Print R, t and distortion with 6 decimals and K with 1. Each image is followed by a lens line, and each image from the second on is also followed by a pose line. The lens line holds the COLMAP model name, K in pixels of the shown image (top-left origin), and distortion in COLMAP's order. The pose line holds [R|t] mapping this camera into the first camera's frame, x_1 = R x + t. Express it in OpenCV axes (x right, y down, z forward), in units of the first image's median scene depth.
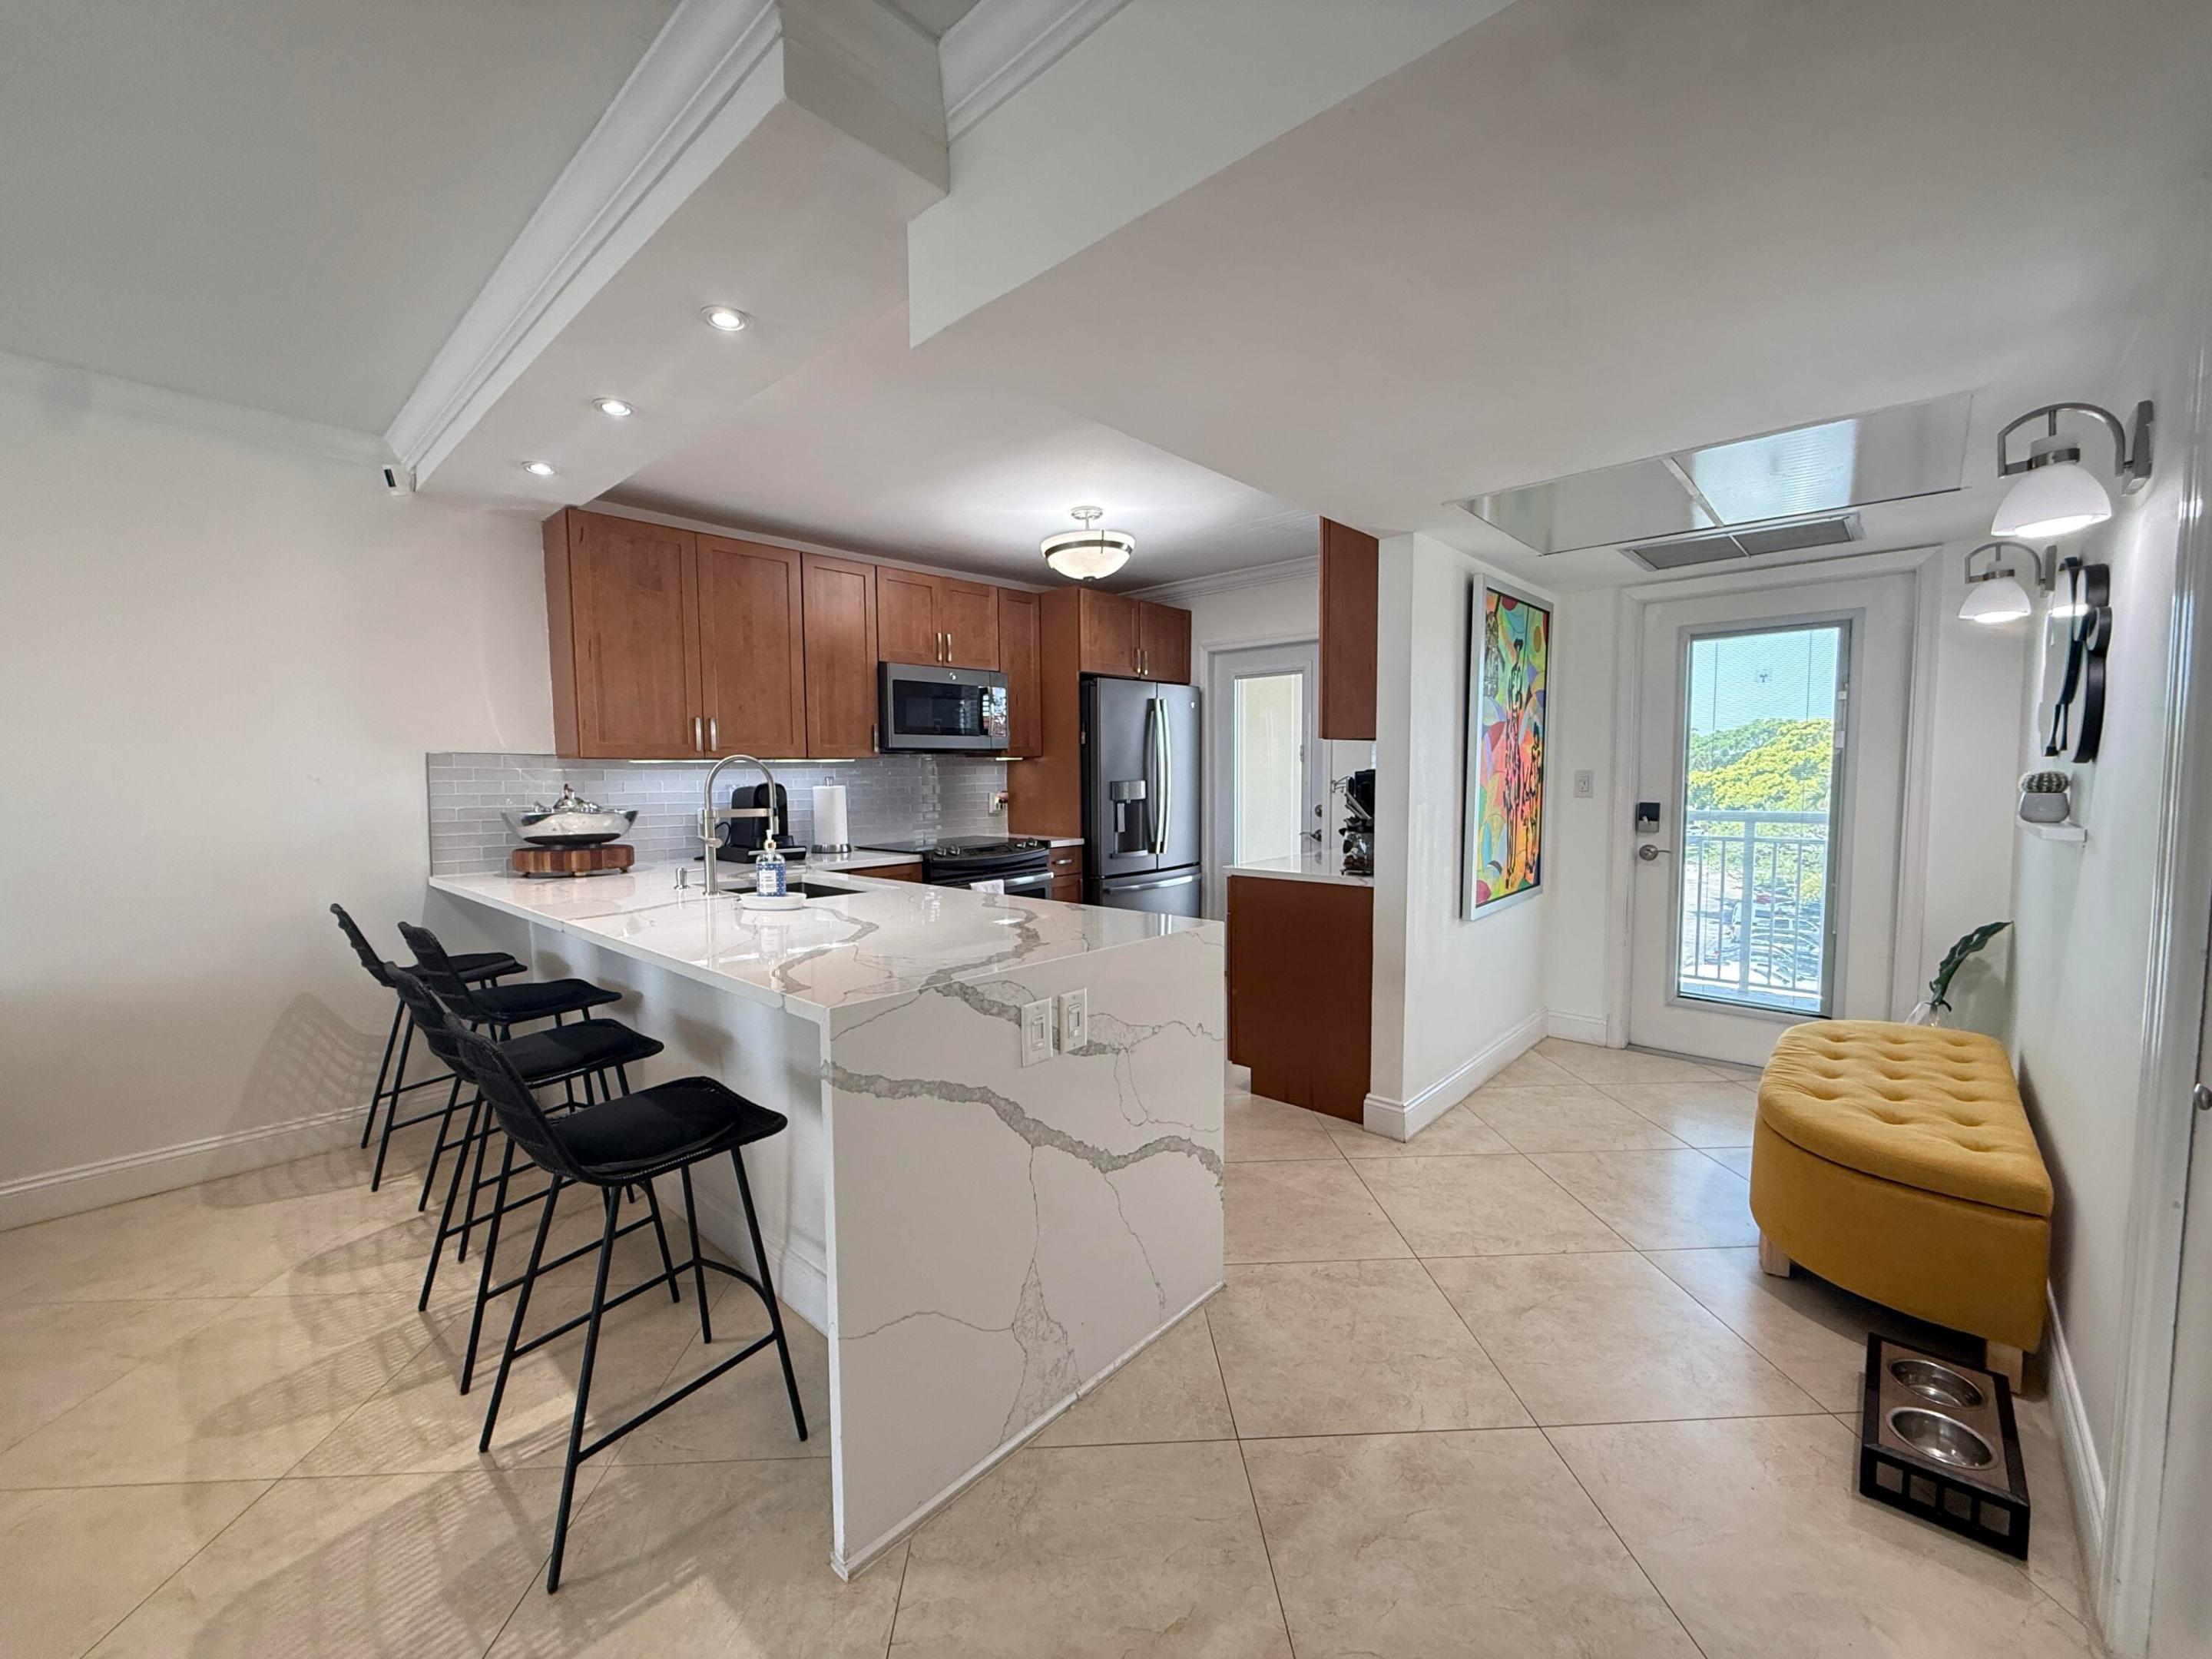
lens RADIAL K [[876.3, 0, 1103.4], [0, 876.3, 845.5], [0, 0, 1]] dist [-0.003879, 0.001179]
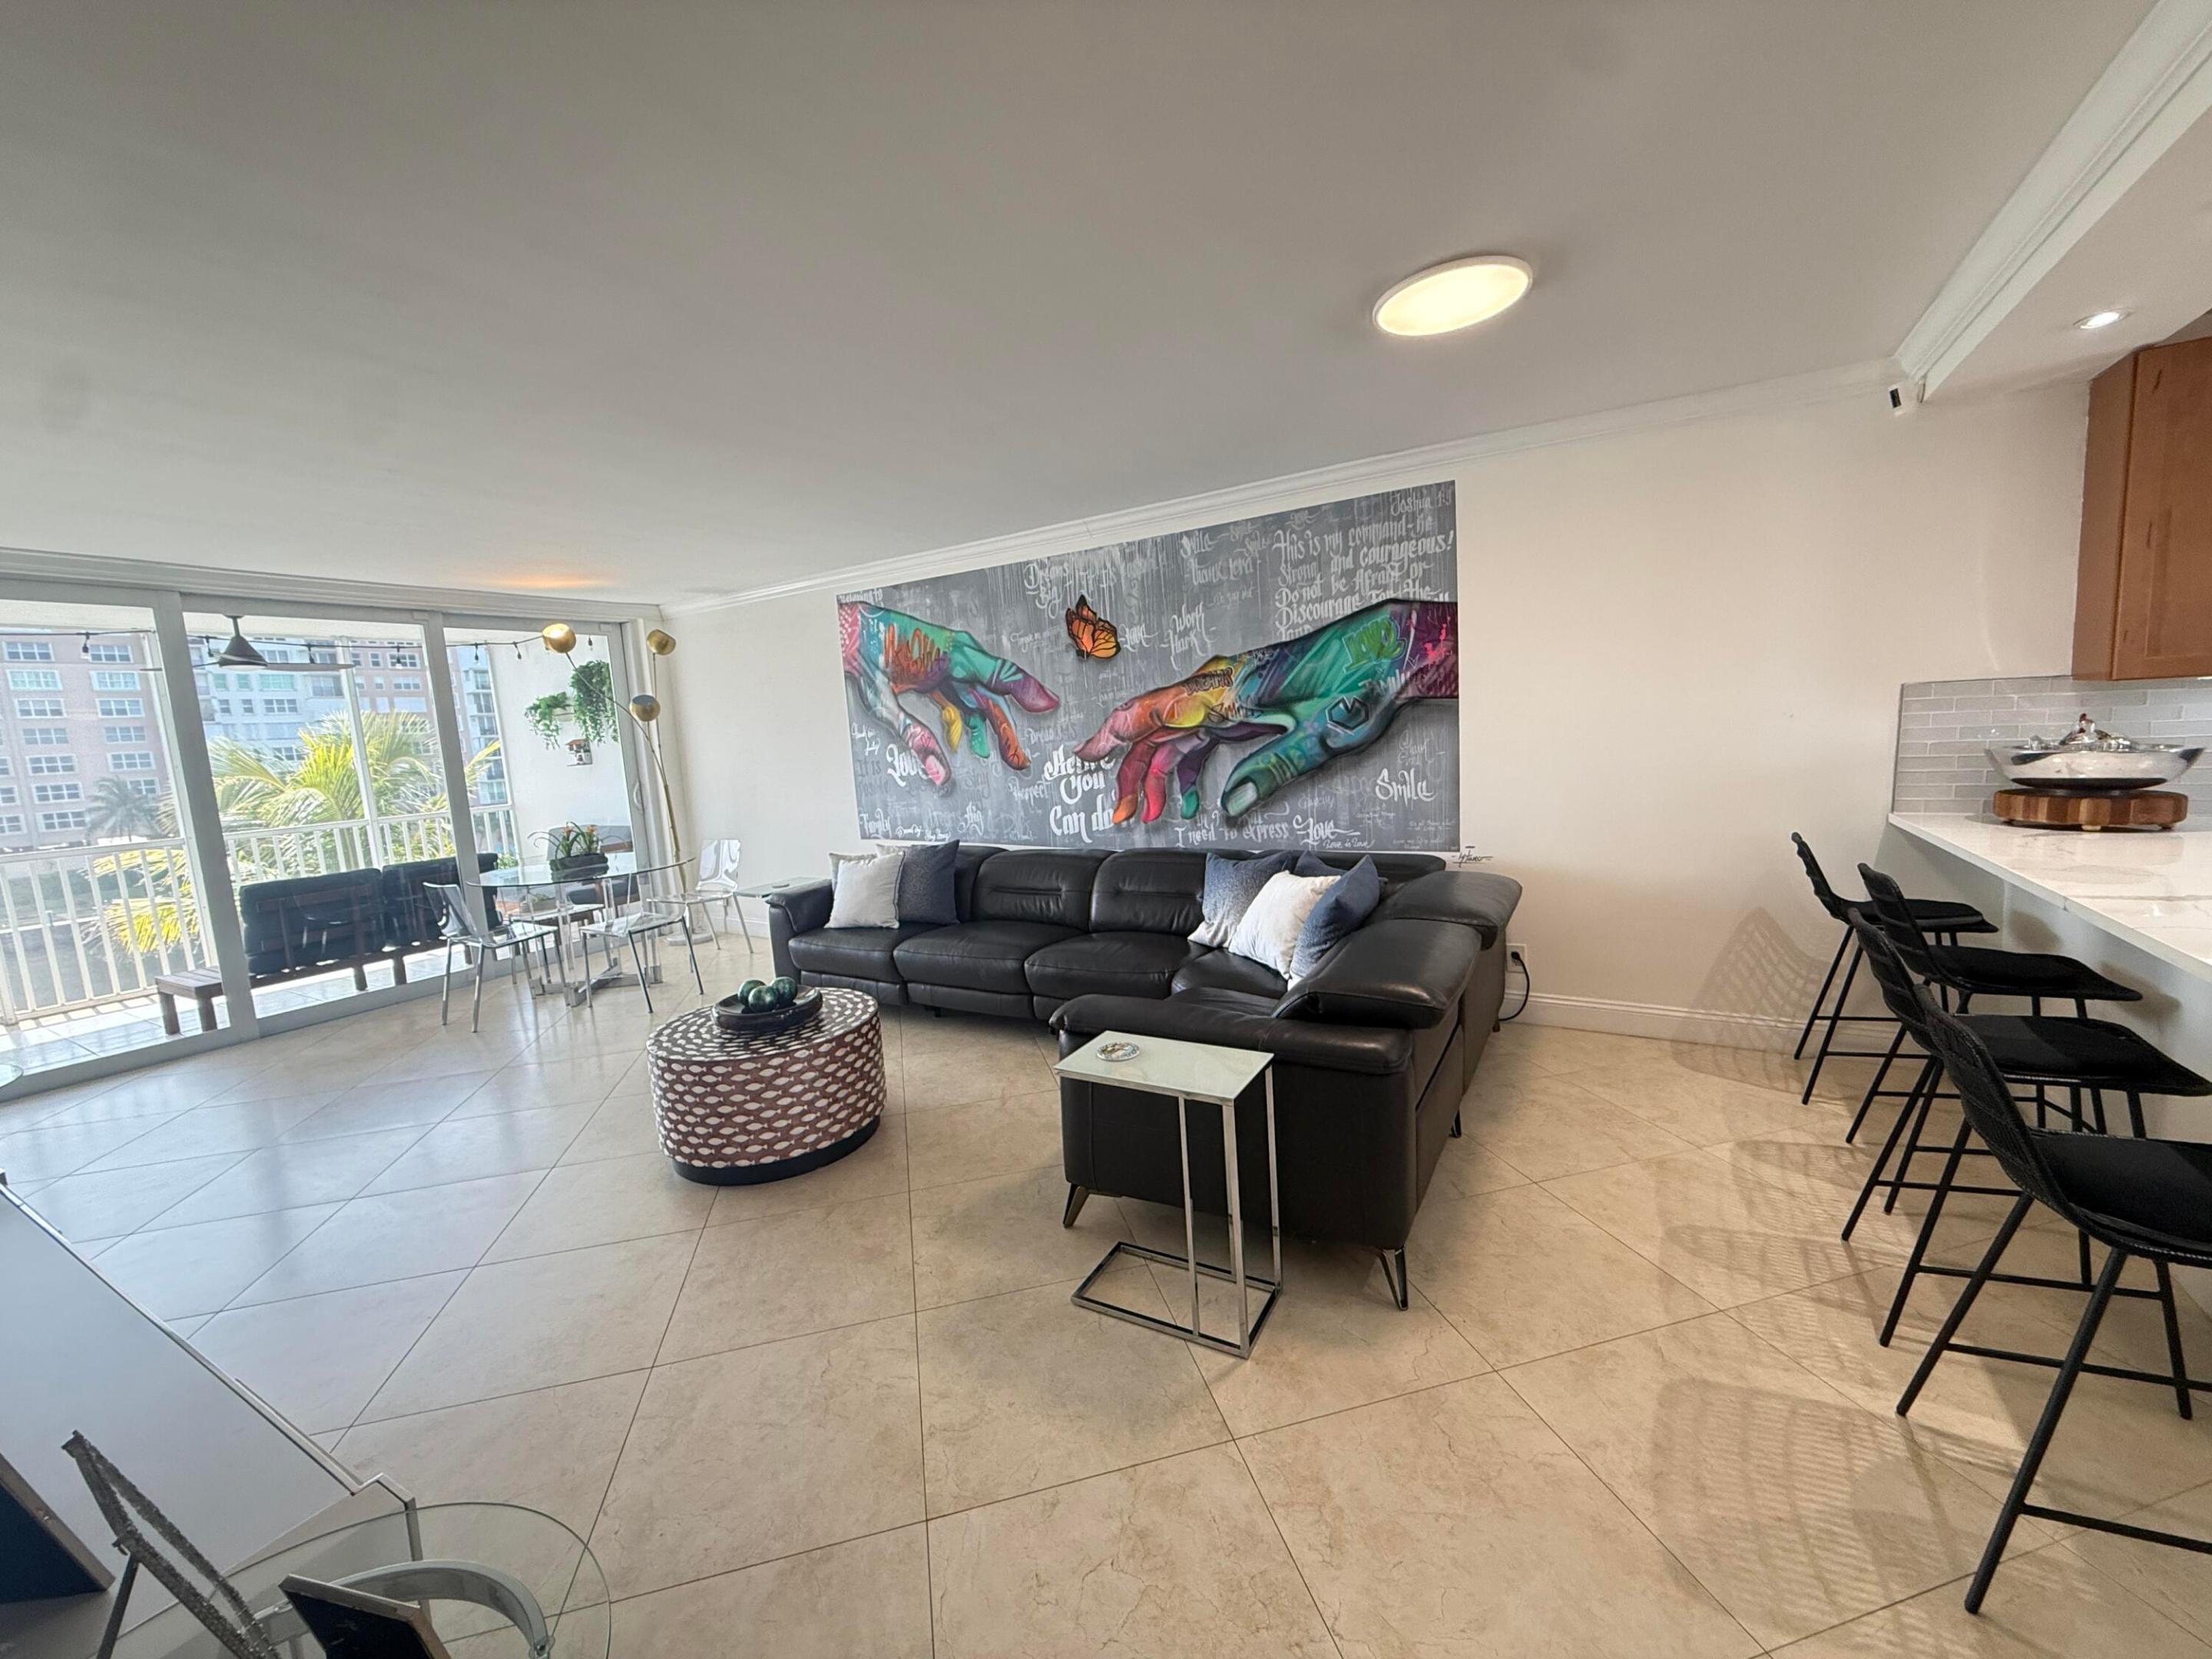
lens RADIAL K [[876.3, 0, 1104.9], [0, 876.3, 832.6], [0, 0, 1]] dist [-0.003879, 0.001179]
pose [[0.200053, 0.116996, -0.972775, 0.005613], [-0.019156, 0.993122, 0.115503, -0.042668], [0.979598, -0.004472, 0.200919, -0.058696]]
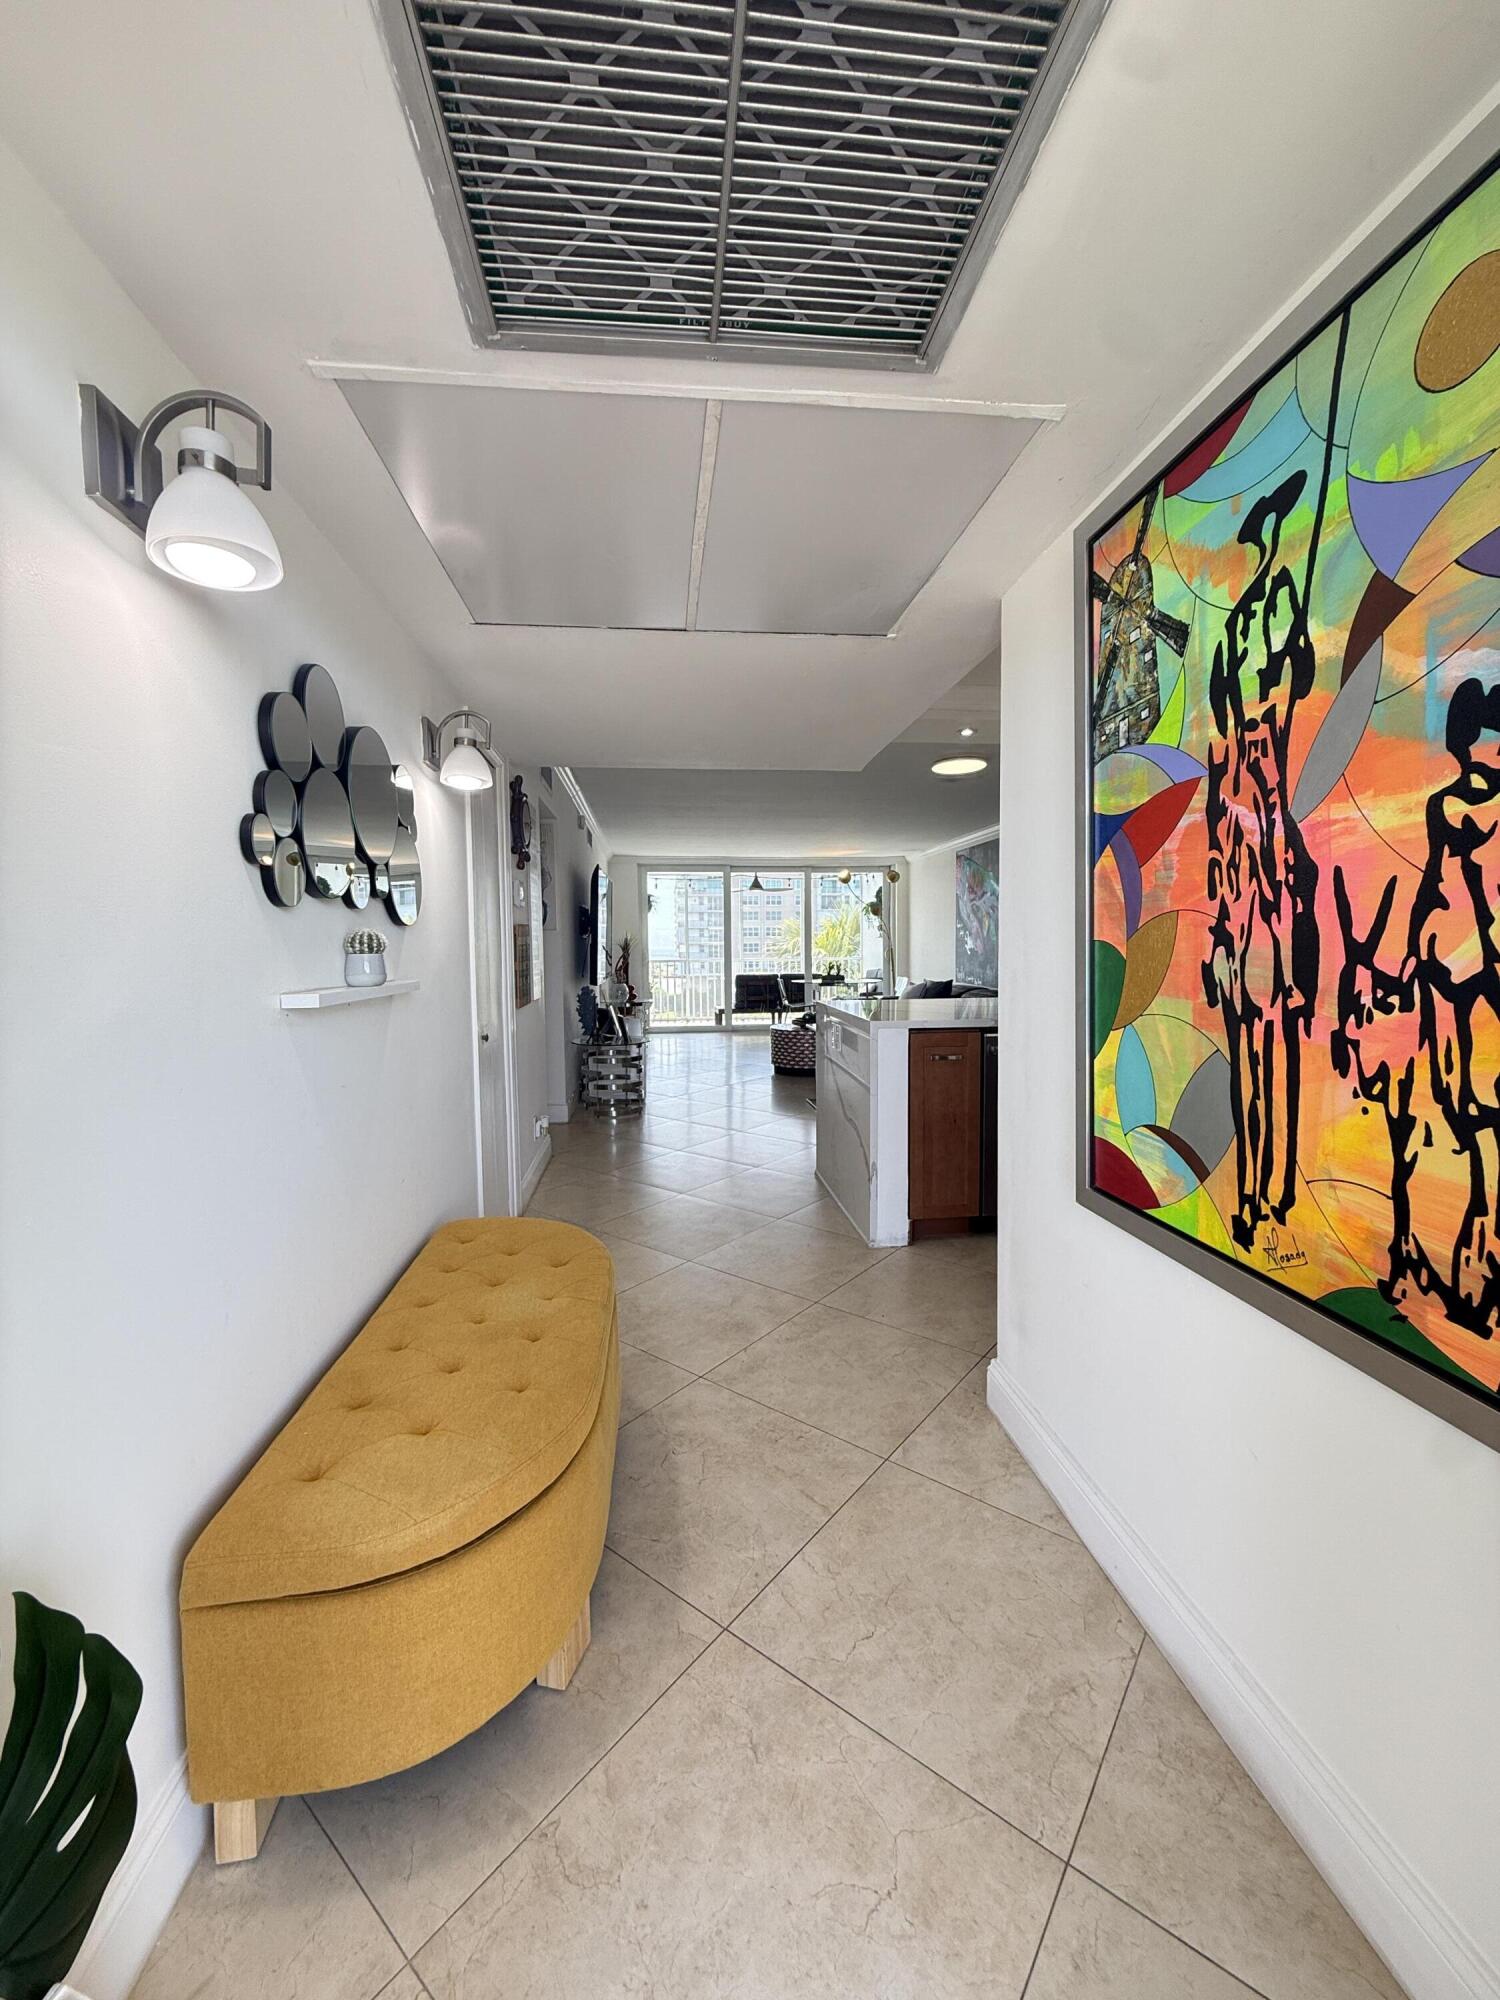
lens RADIAL K [[792.3, 0, 746.9], [0, 792.3, 989.8], [0, 0, 1]] dist [-0.003879, 0.001179]
pose [[-0.661632, 0.052190, -0.748010, 0.680299], [-0.044111, 0.993138, 0.108310, -0.064282], [0.748530, 0.104657, -0.654790, 0.867286]]
